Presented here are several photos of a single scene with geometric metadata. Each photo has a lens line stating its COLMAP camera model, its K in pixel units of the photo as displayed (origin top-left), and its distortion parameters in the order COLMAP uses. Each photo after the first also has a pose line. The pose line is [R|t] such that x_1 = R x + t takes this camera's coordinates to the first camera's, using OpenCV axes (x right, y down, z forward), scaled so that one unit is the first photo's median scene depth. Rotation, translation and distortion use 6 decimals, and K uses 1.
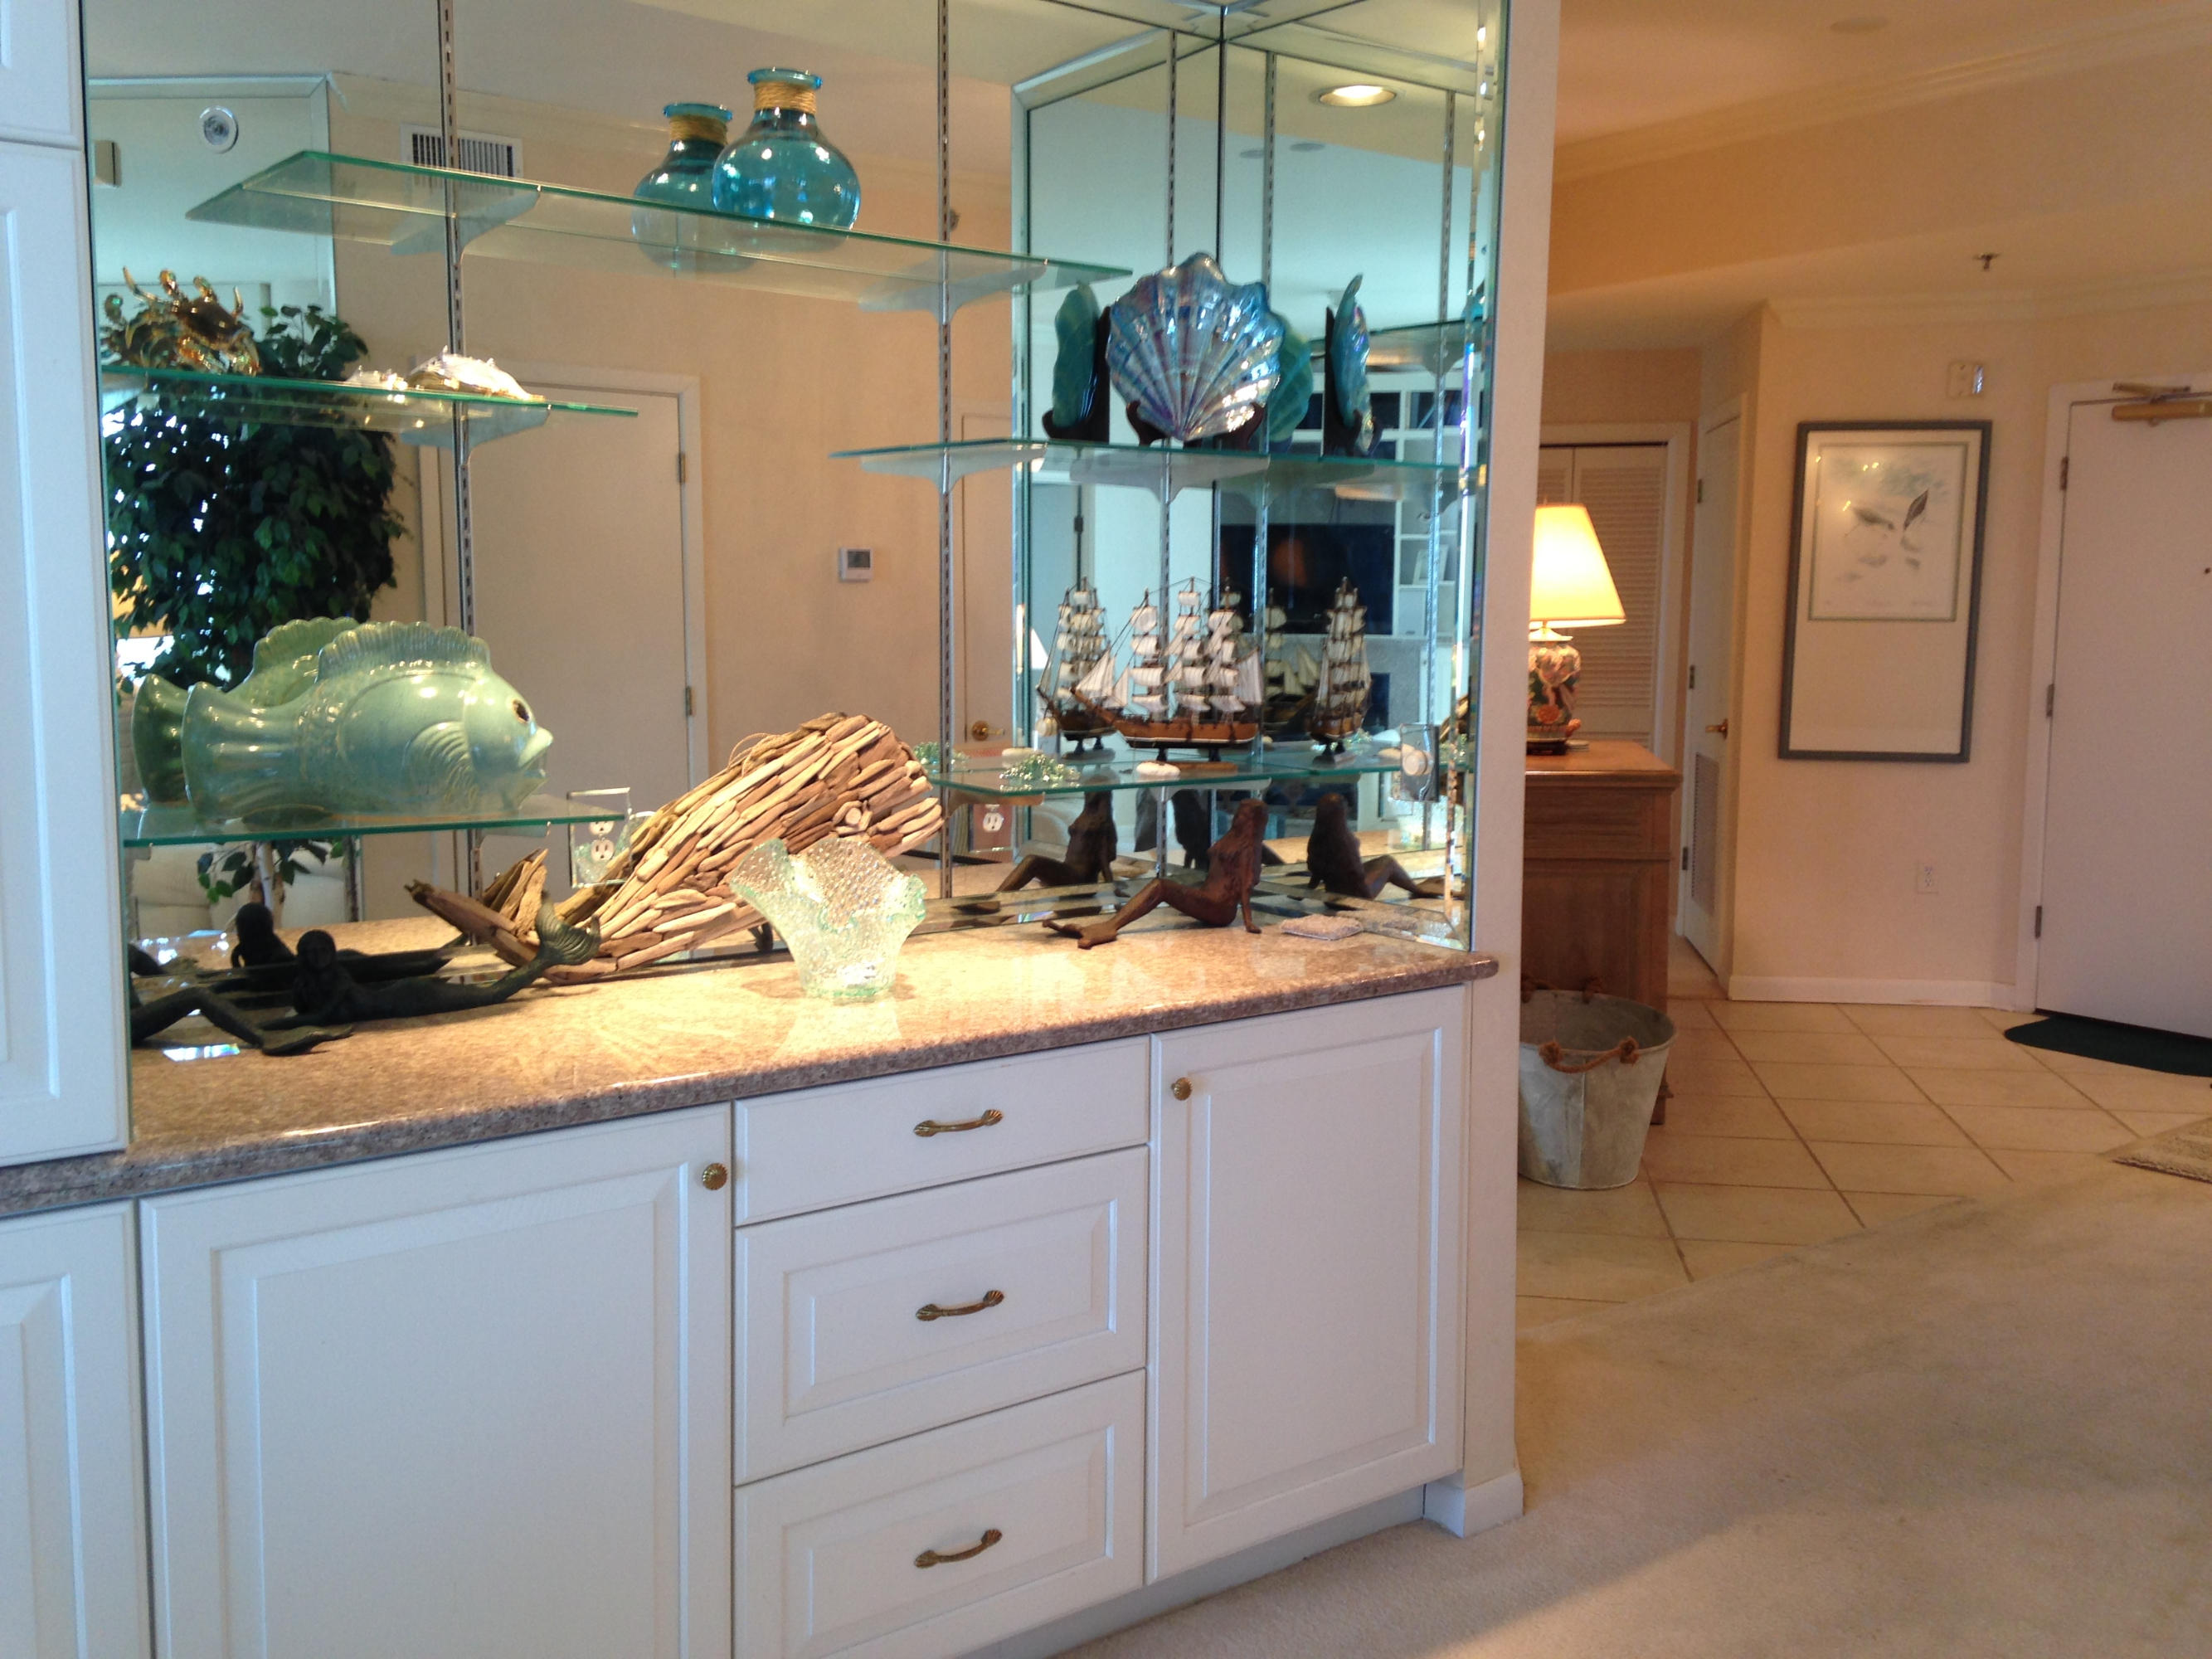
lens RADIAL K [[1967.4, 0, 1105.5], [0, 1967.4, 817.9], [0, 0, 1]] dist [0.168440, -0.246634]
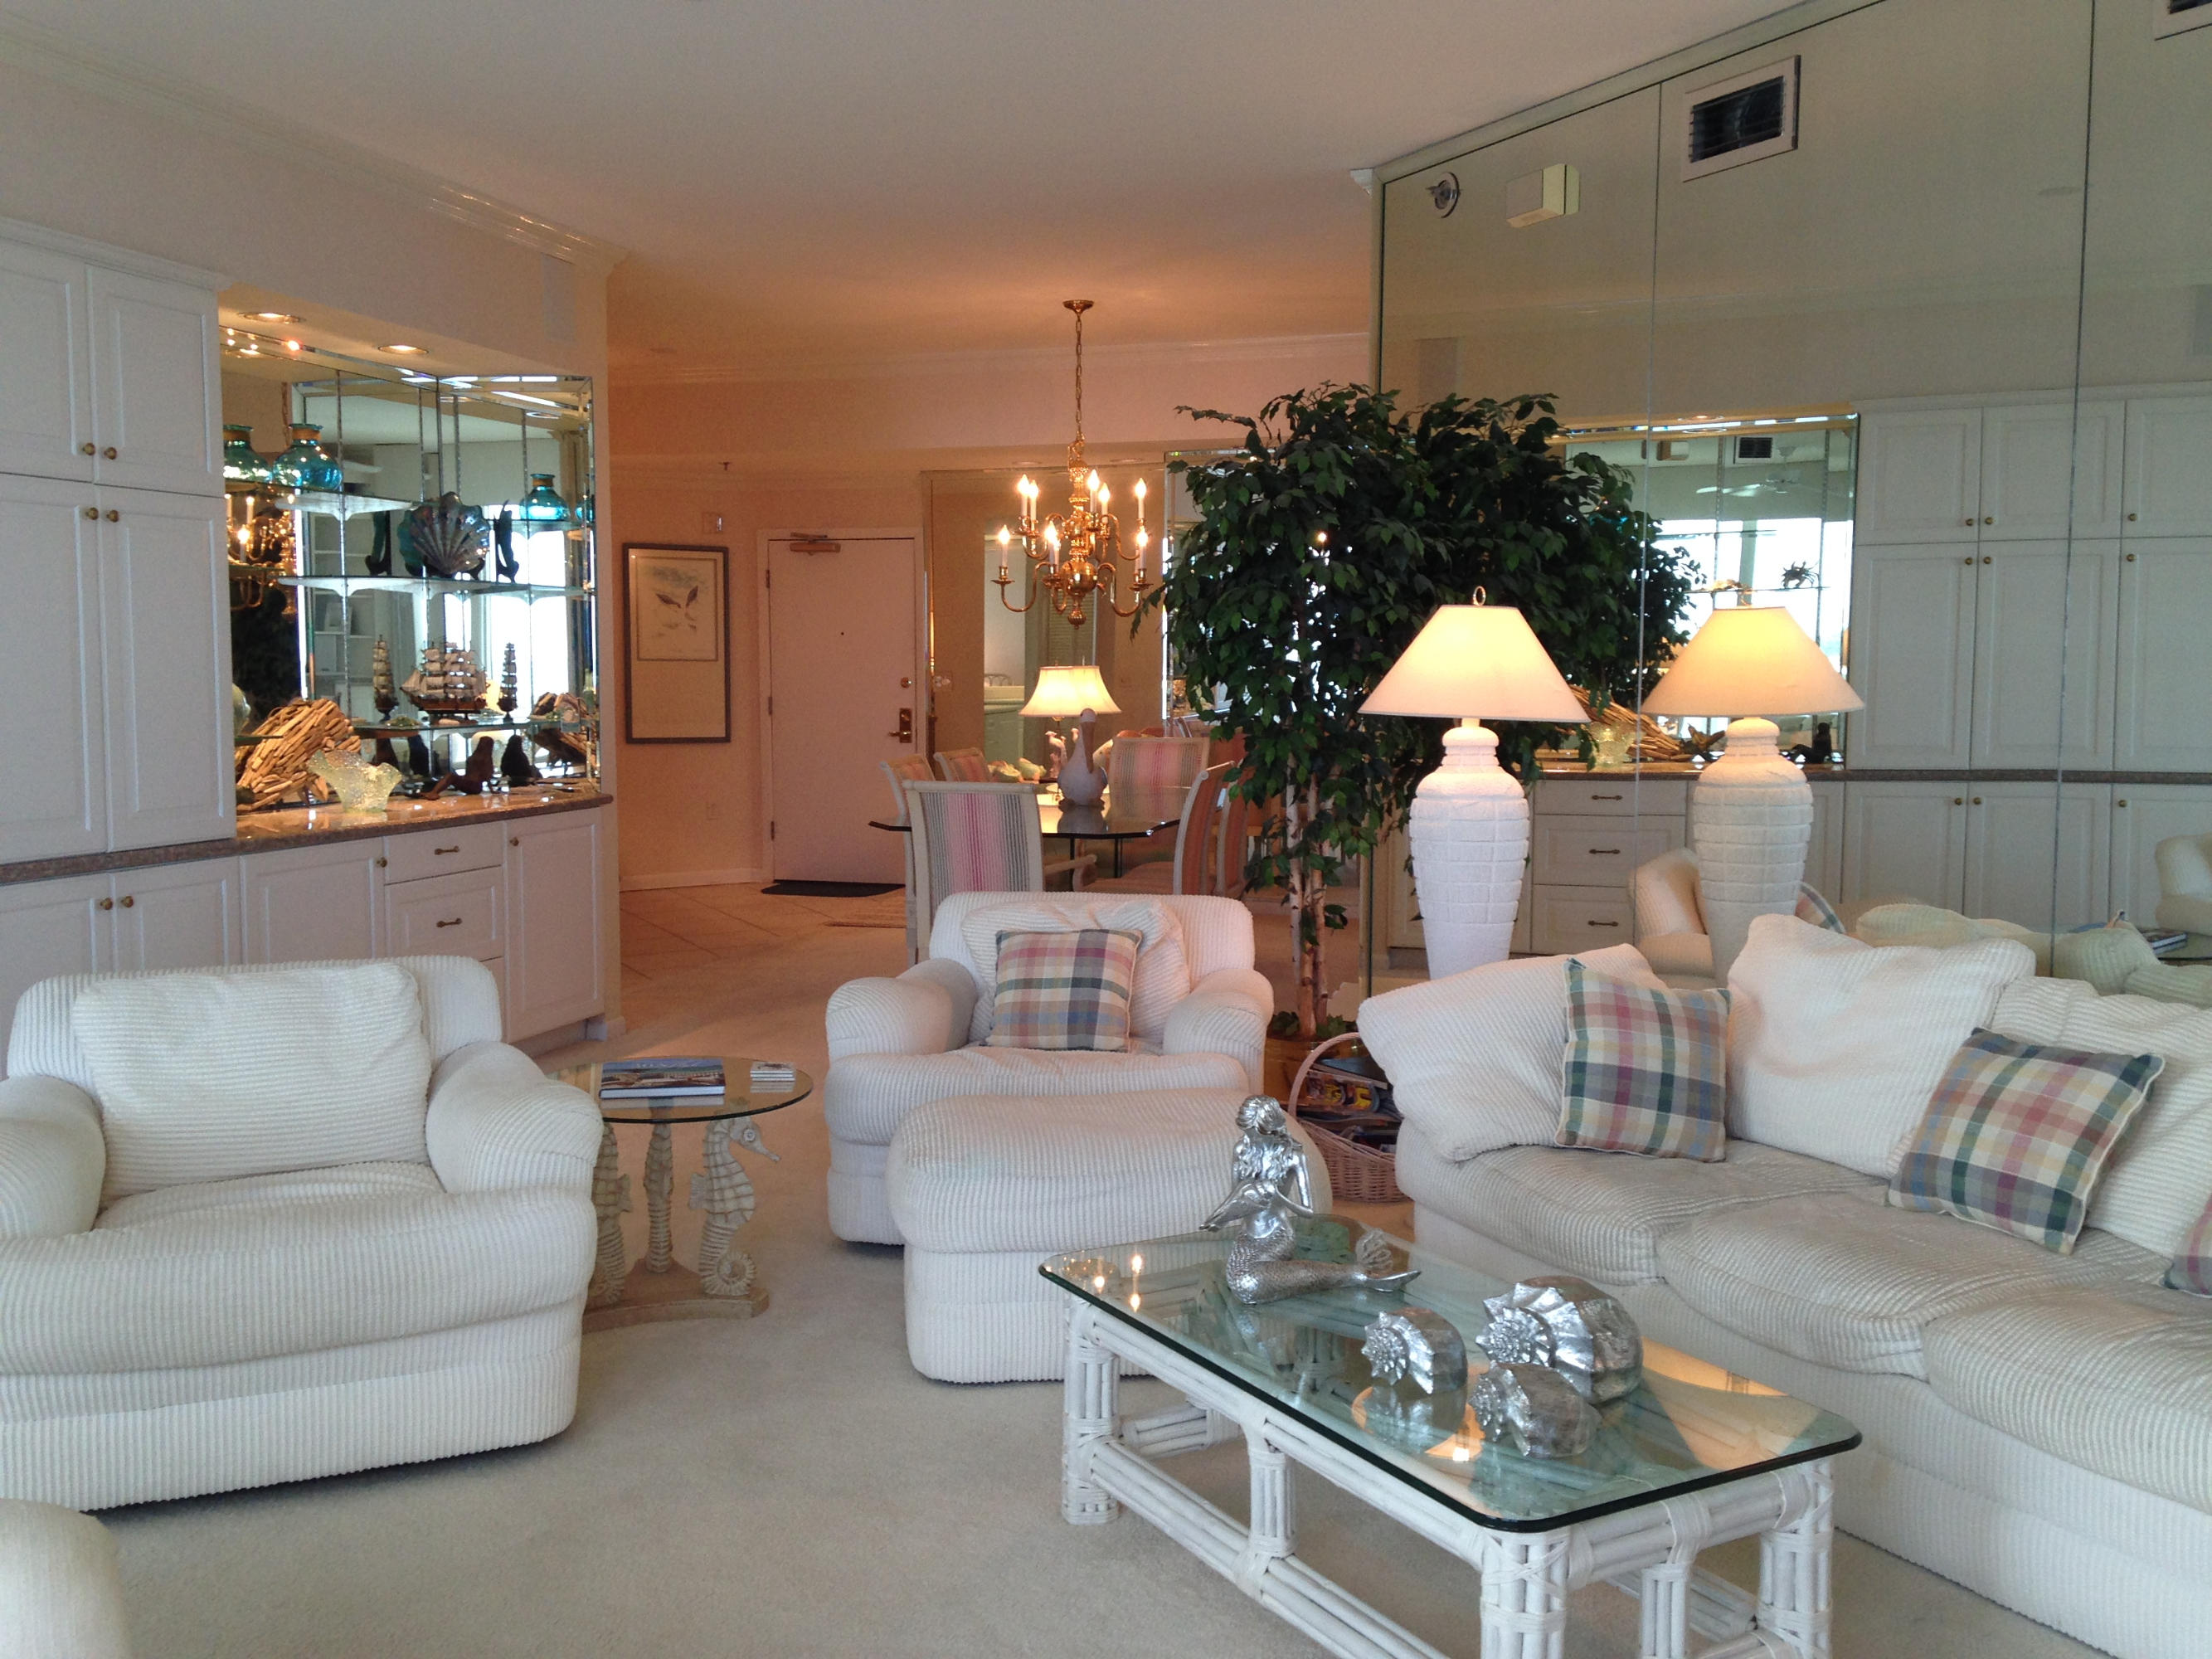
lens RADIAL K [[1967.4, 0, 1103.9], [0, 1967.4, 821.9], [0, 0, 1]] dist [0.168440, -0.246634]
pose [[0.803475, -0.057142, 0.592590, -0.389966], [0.070483, 0.997513, 0.000621, 0.074639], [-0.591152, 0.041269, 0.805504, -0.670082]]
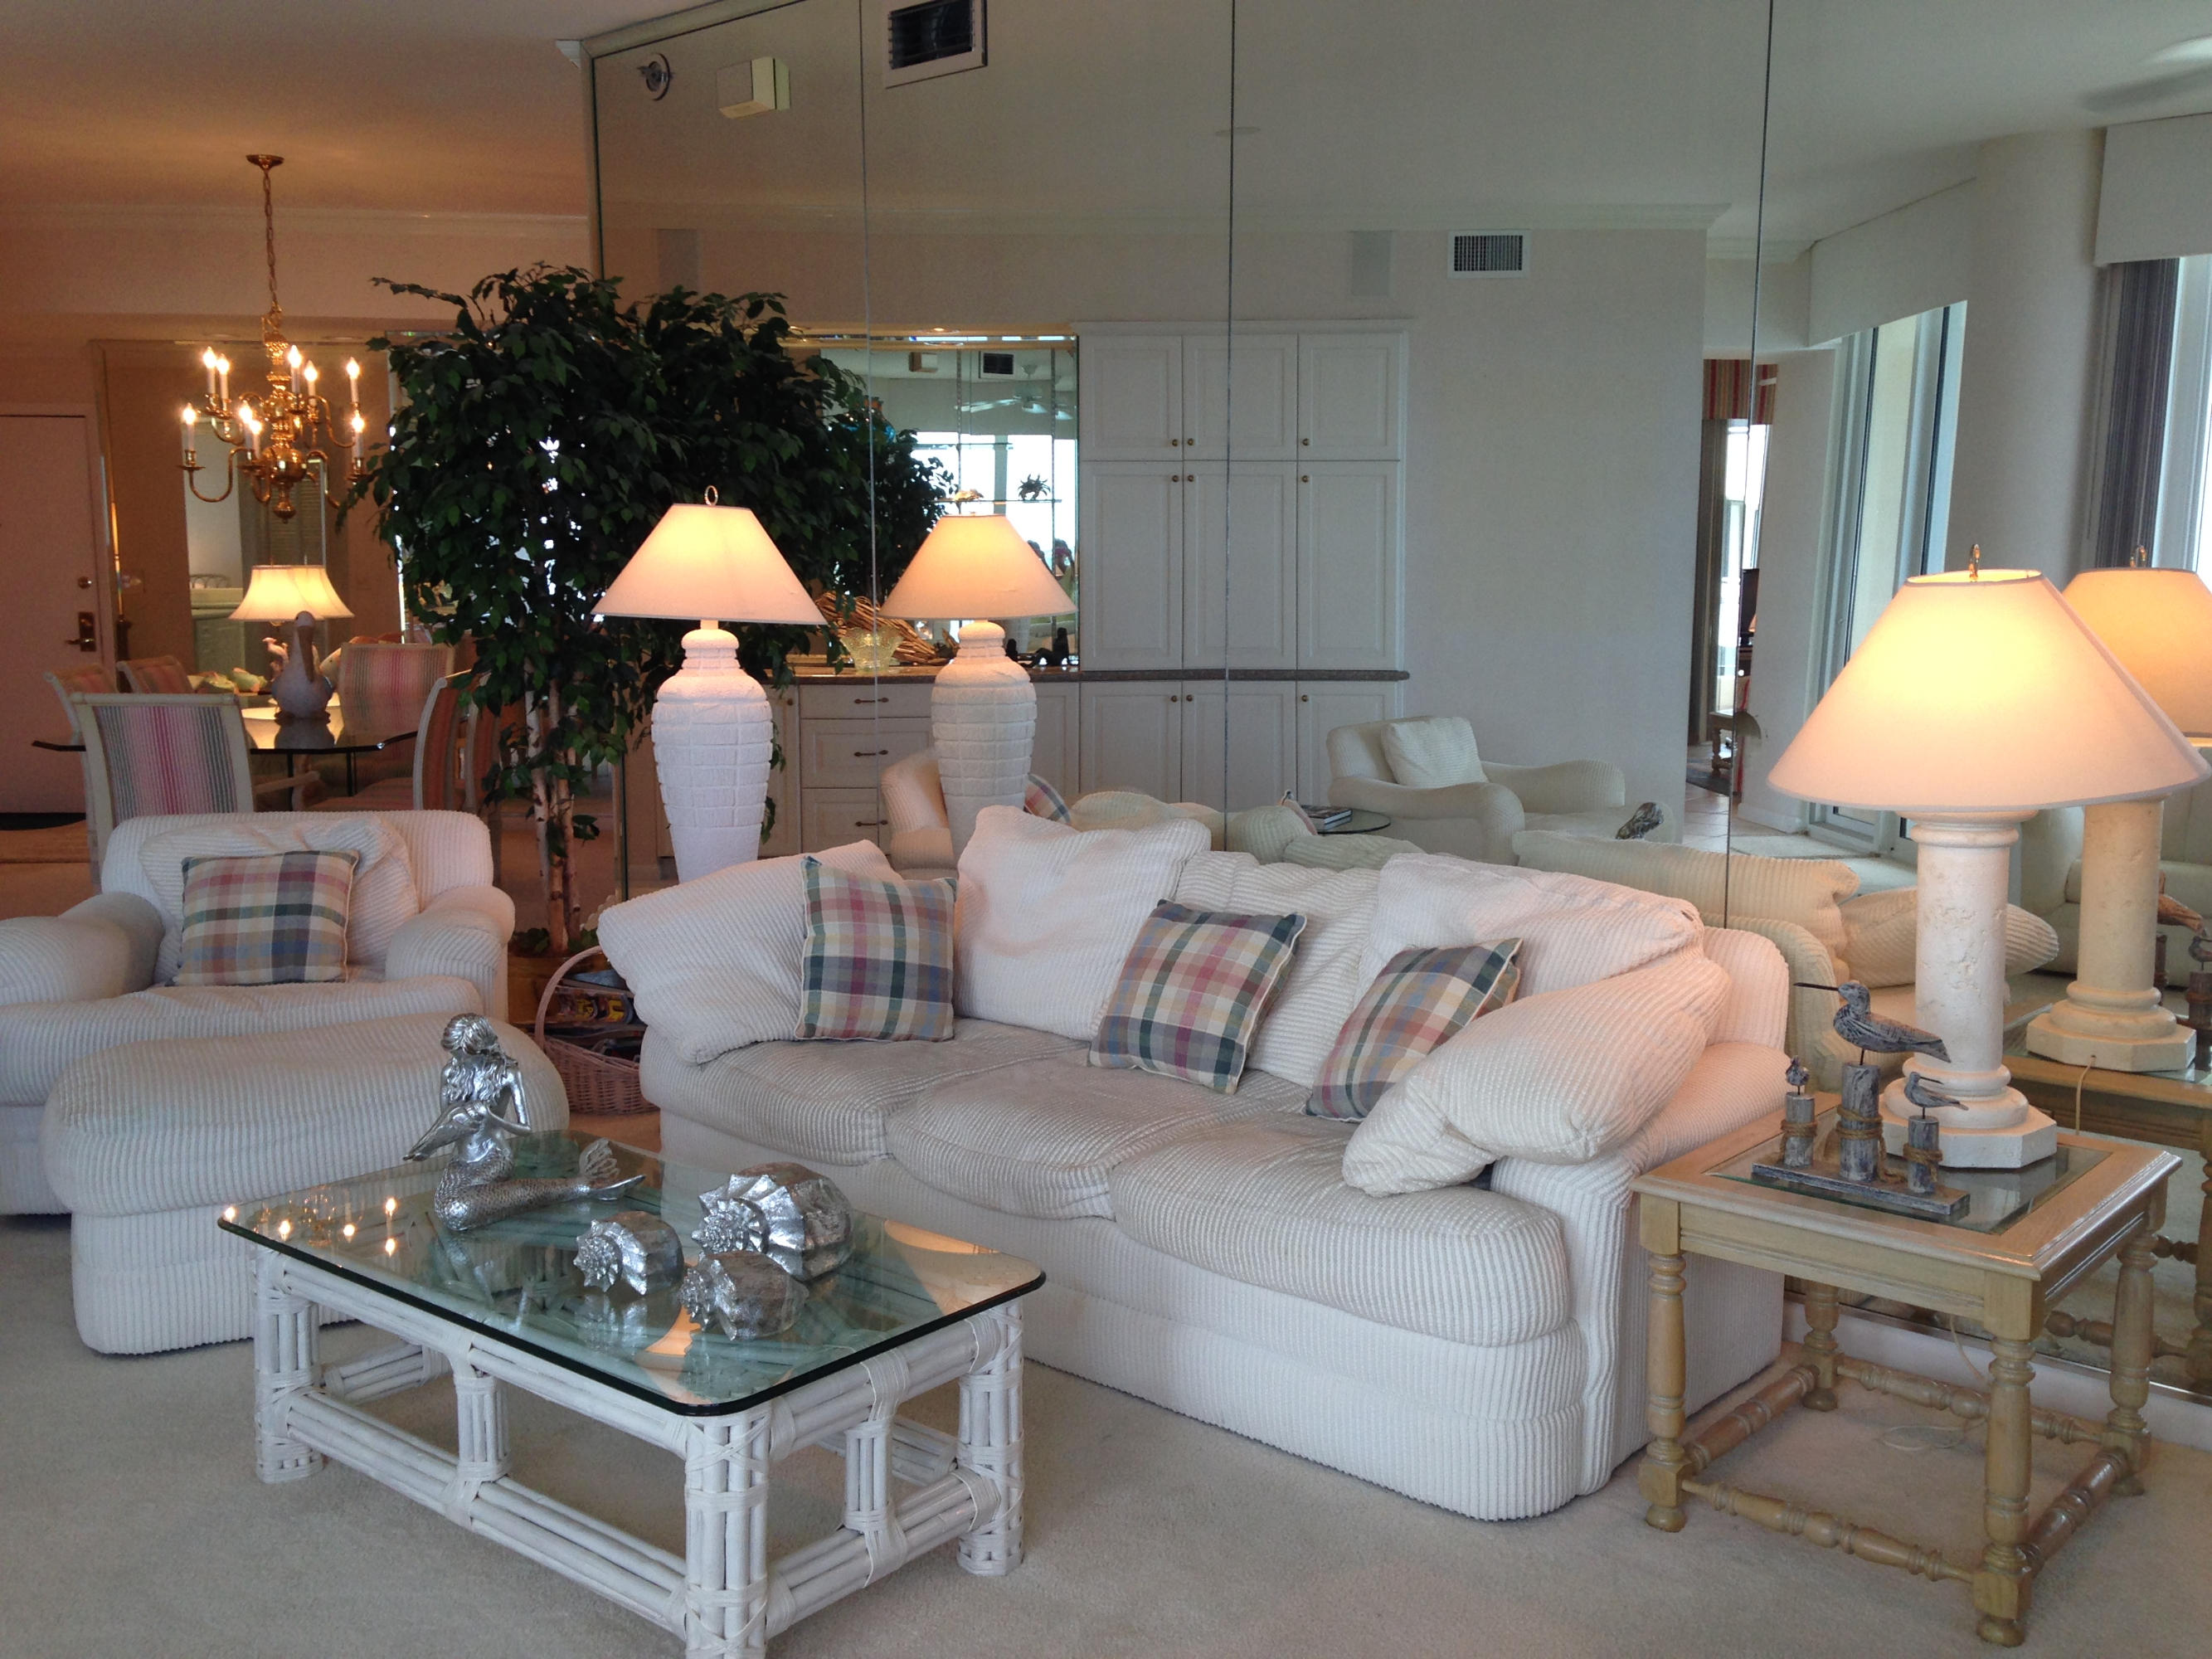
lens RADIAL K [[1967.4, 0, 1107.3], [0, 1967.4, 829.5], [0, 0, 1]] dist [0.168440, -0.246634]
pose [[0.546982, -0.115339, 0.829161, -0.373627], [0.090199, 0.992817, 0.078601, 0.079307], [-0.832271, 0.031796, 0.553456, -0.685683]]
